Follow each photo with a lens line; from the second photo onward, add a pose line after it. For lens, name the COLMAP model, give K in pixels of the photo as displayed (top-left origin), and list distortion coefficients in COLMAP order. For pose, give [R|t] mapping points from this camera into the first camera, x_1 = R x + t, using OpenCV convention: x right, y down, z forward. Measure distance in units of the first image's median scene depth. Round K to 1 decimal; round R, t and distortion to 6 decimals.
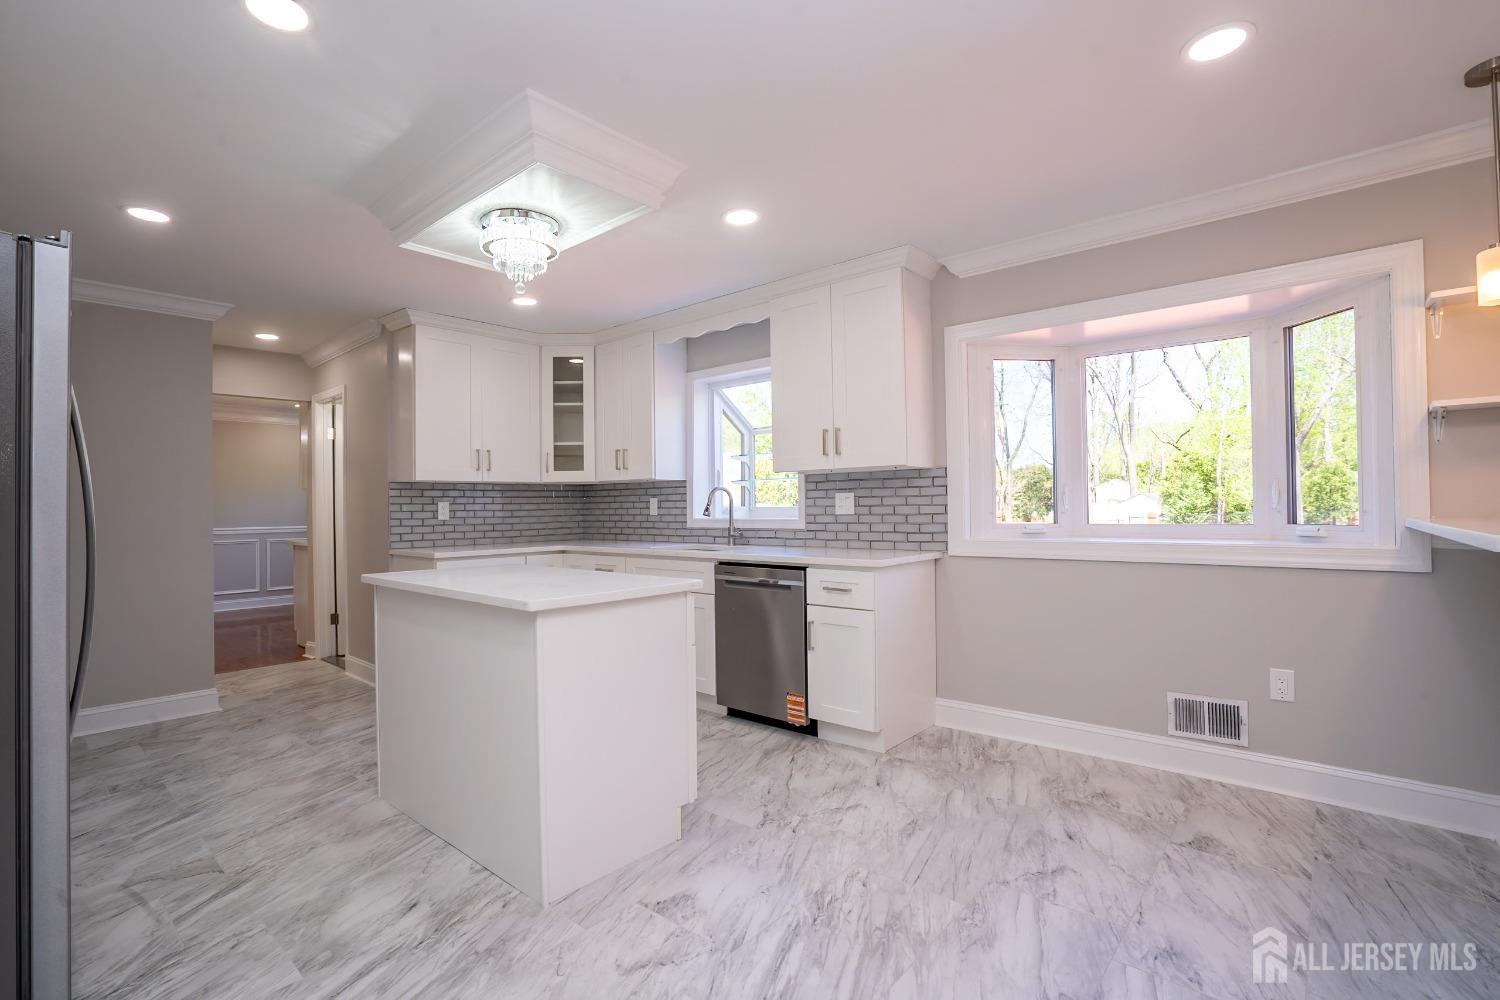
lens RADIAL K [[695.4, 0, 742.9], [0, 695.4, 499.3], [0, 0, 1]] dist [-0.064284, 0.026724]
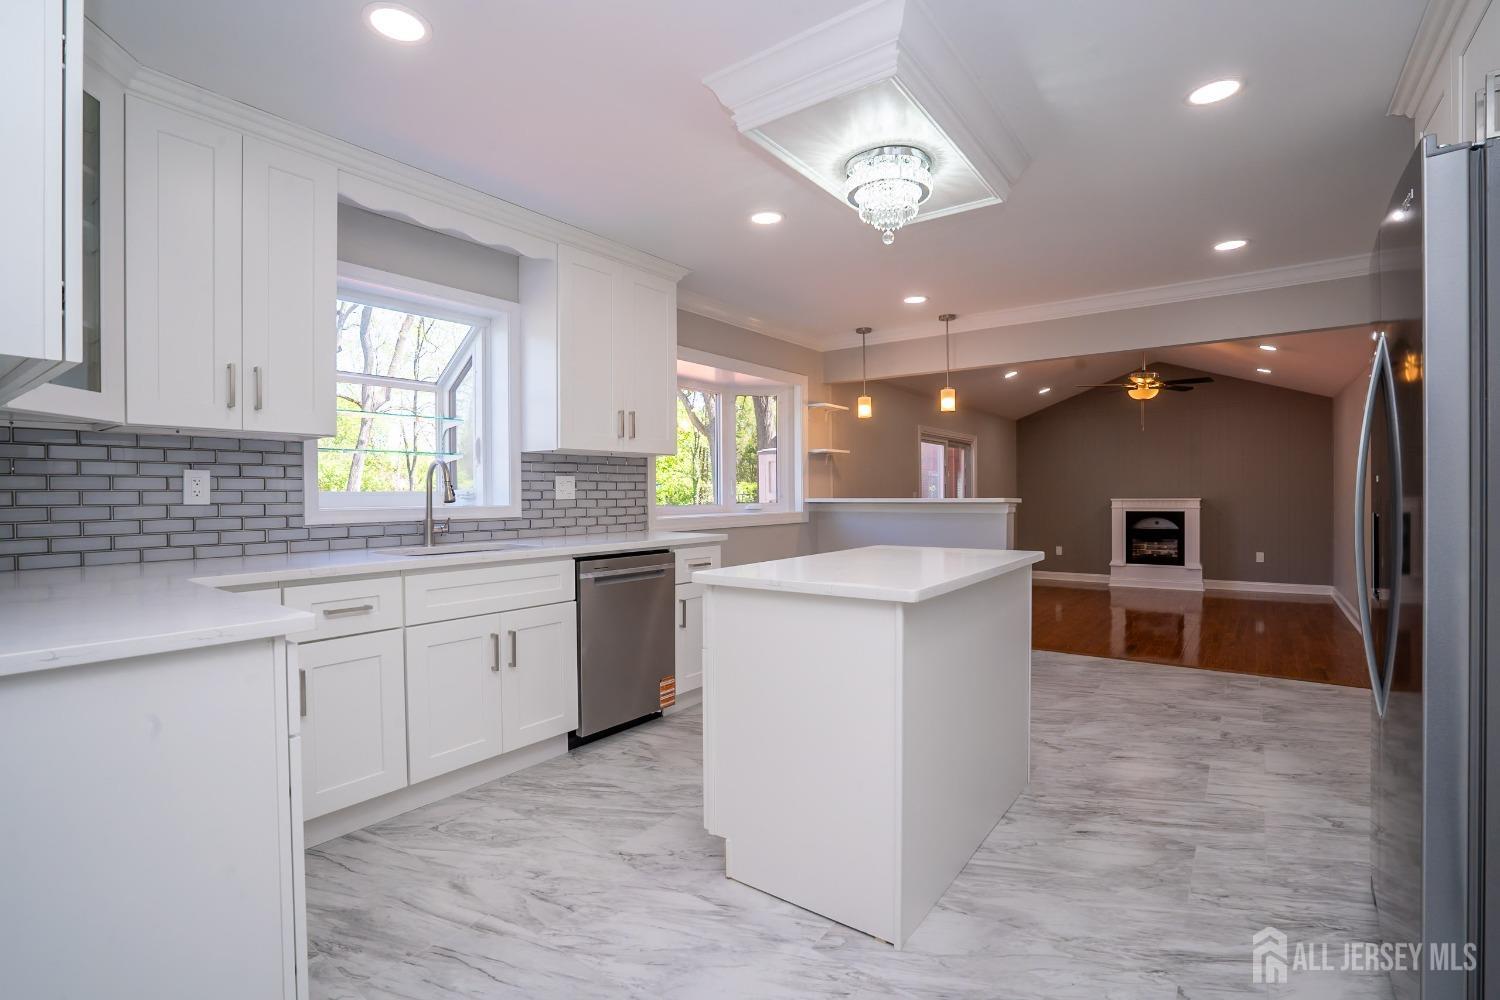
lens RADIAL K [[695.4, 0, 742.9], [0, 695.4, 499.3], [0, 0, 1]] dist [-0.064284, 0.026724]
pose [[-0.074366, 0.003911, 0.997223, -0.870700], [-0.002636, 0.999988, -0.004118, 0.027304], [-0.997228, -0.002935, -0.074355, 0.909762]]
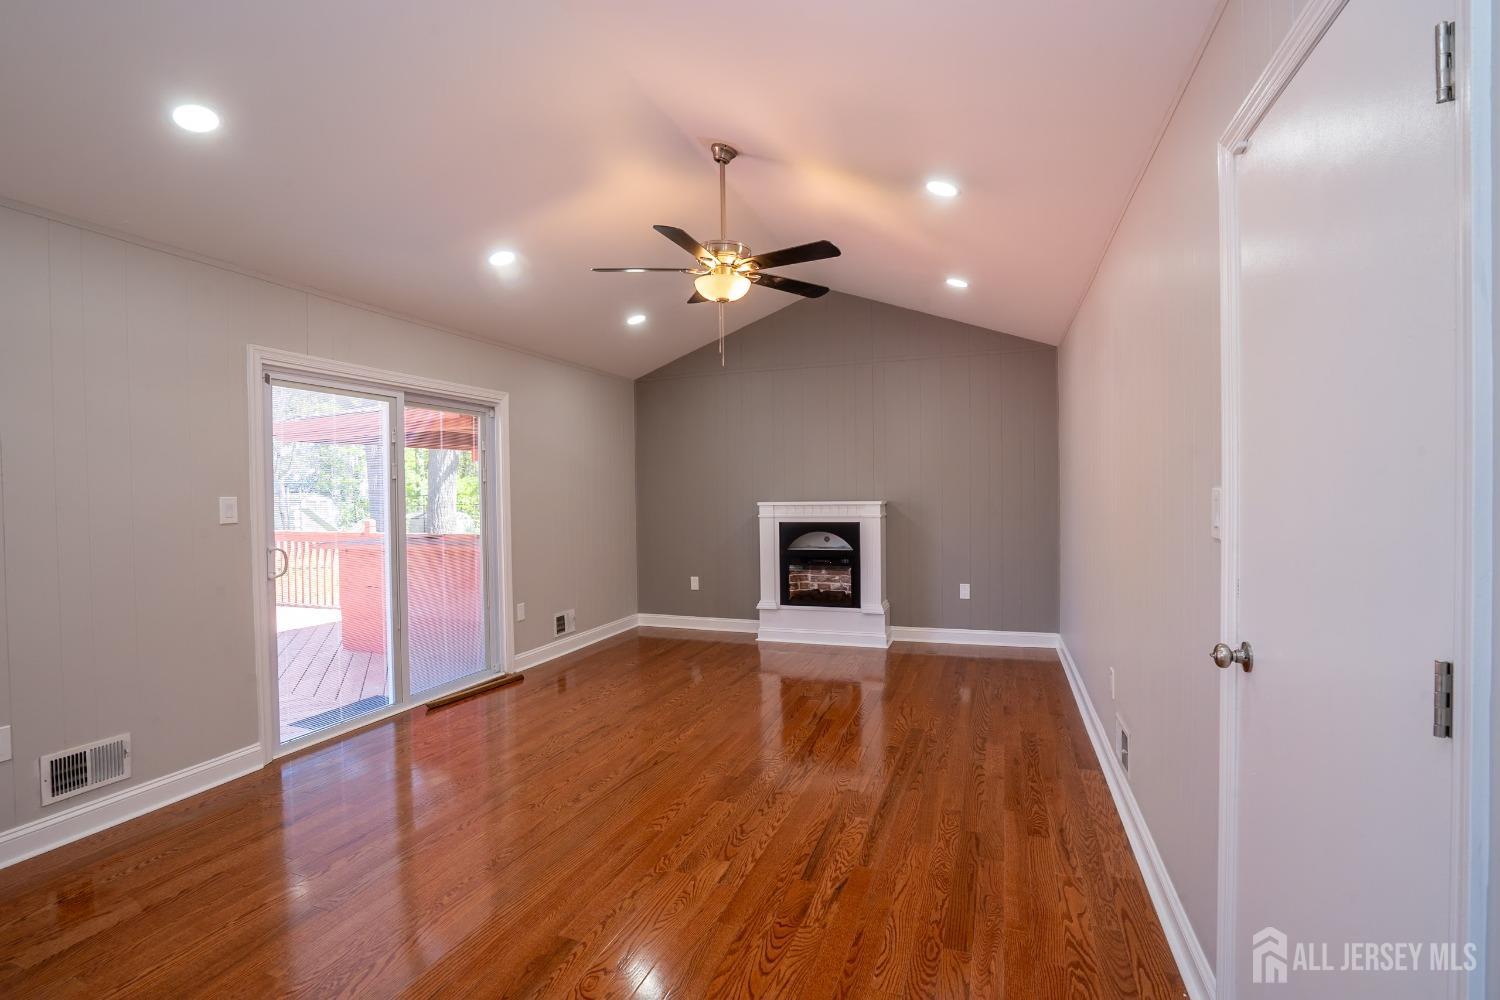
lens RADIAL K [[691.0, 0, 741.8], [0, 691.0, 501.2], [0, 0, 1]] dist [-0.059295, 0.020299]
pose [[-0.355220, -0.000222, 0.934783, 0.088123], [0.004793, 0.999986, 0.002059, 0.003683], [-0.934770, 0.005212, -0.355214, -0.058607]]
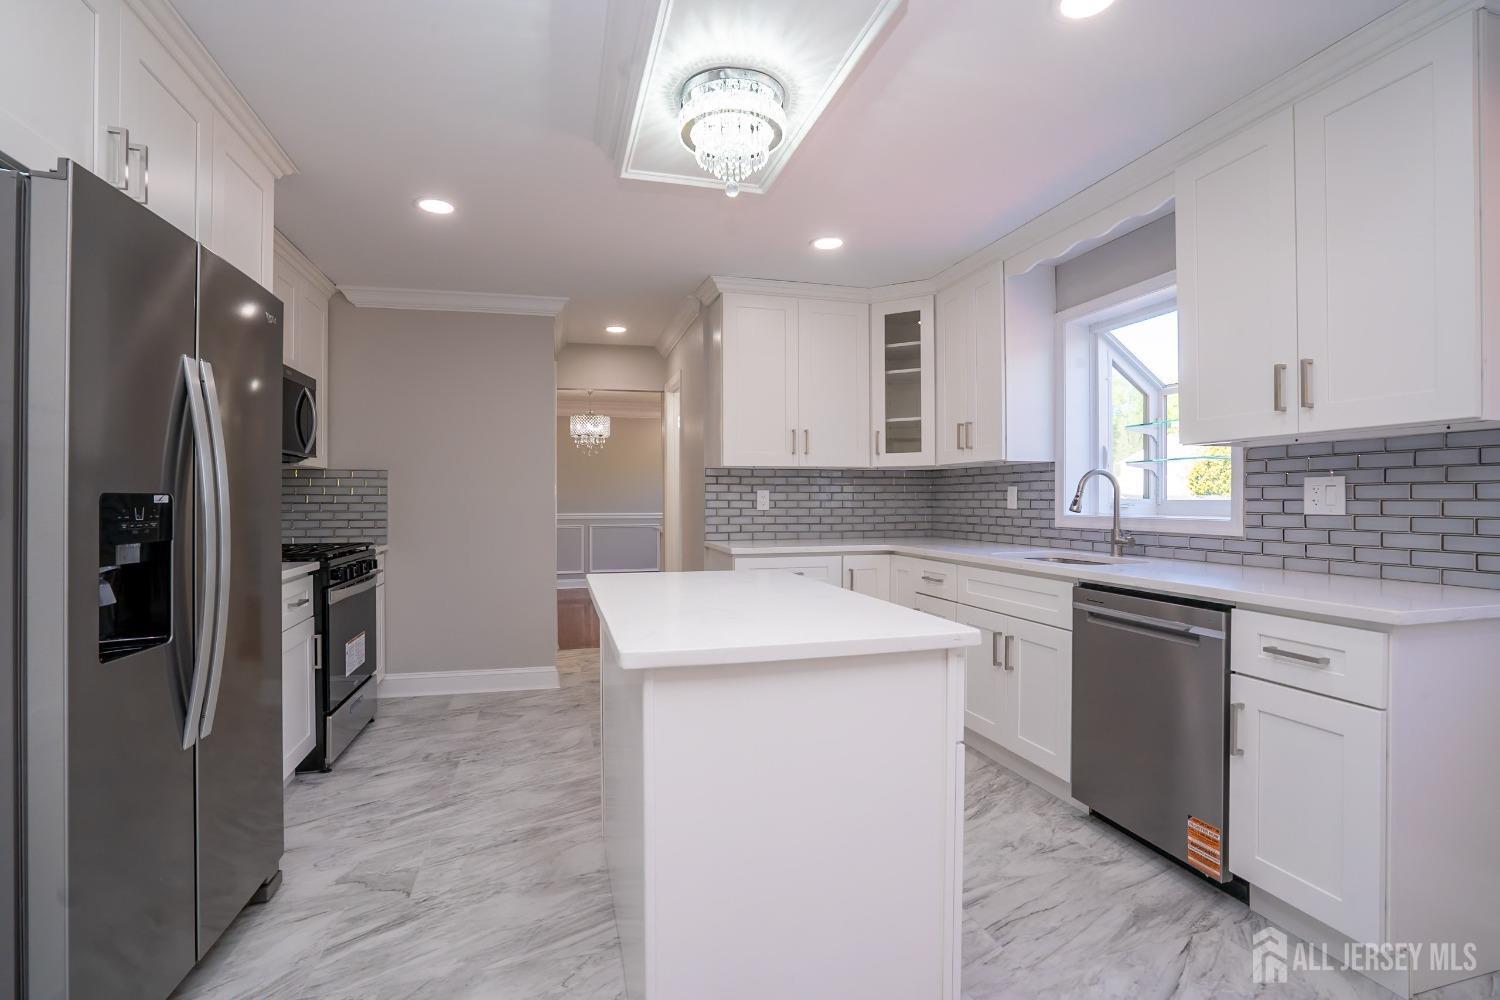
lens RADIAL K [[695.4, 0, 742.9], [0, 695.4, 499.3], [0, 0, 1]] dist [-0.064284, 0.026724]
pose [[0.831951, 0.011315, -0.554733, 0.060637], [-0.003578, 0.999881, 0.015028, 0.002880], [0.554837, -0.010518, 0.831892, 0.298421]]
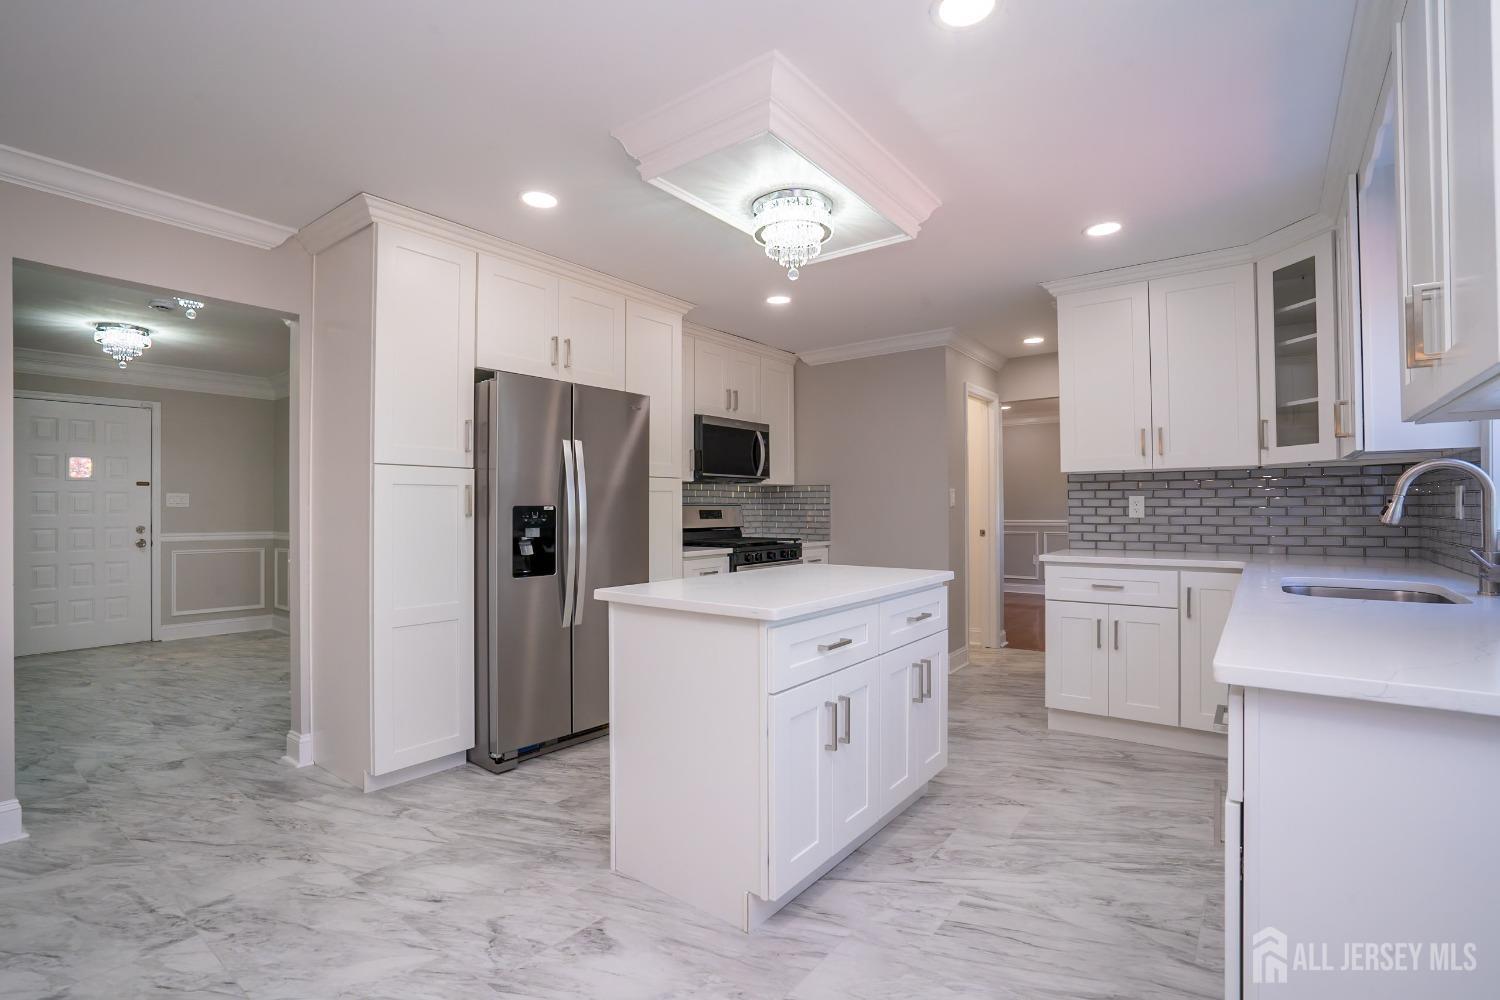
lens RADIAL K [[691.0, 0, 741.8], [0, 691.0, 501.2], [0, 0, 1]] dist [-0.059295, 0.020299]
pose [[0.056191, 0.003154, -0.998415, 0.447033], [0.013516, 0.999901, 0.003920, 0.000892], [0.998329, -0.013715, 0.056143, 0.632723]]
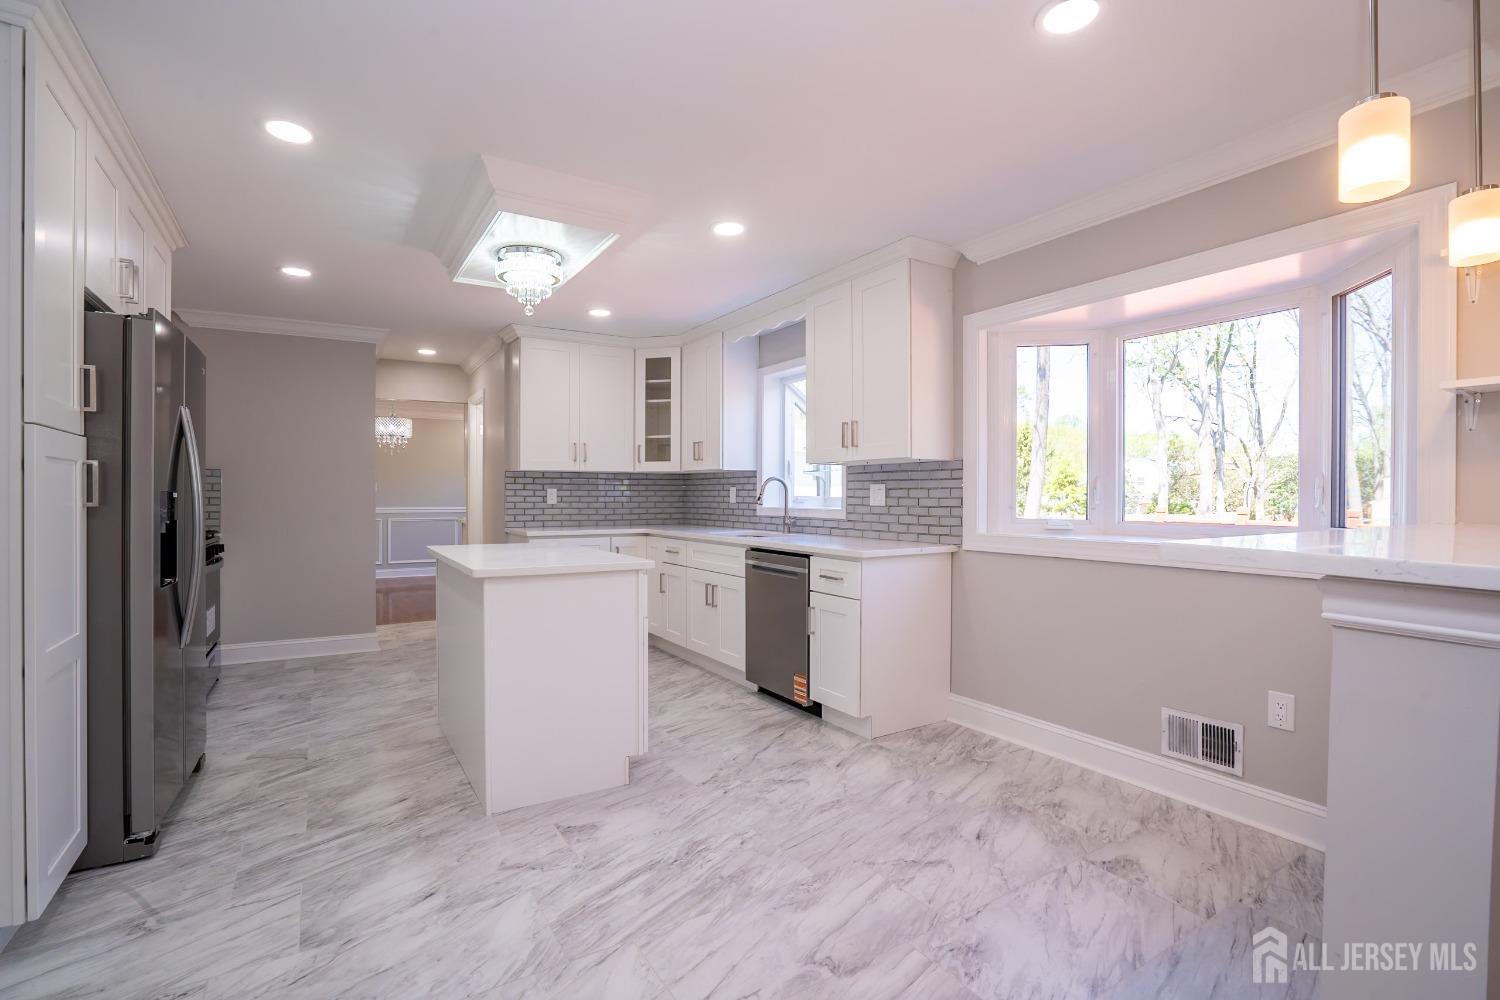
lens RADIAL K [[695.4, 0, 742.9], [0, 695.4, 499.3], [0, 0, 1]] dist [-0.064284, 0.026724]
pose [[0.955423, 0.016955, -0.294753, 0.281394], [-0.011778, 0.999744, 0.019332, -0.005204], [0.295006, -0.014998, 0.955378, -0.026142]]
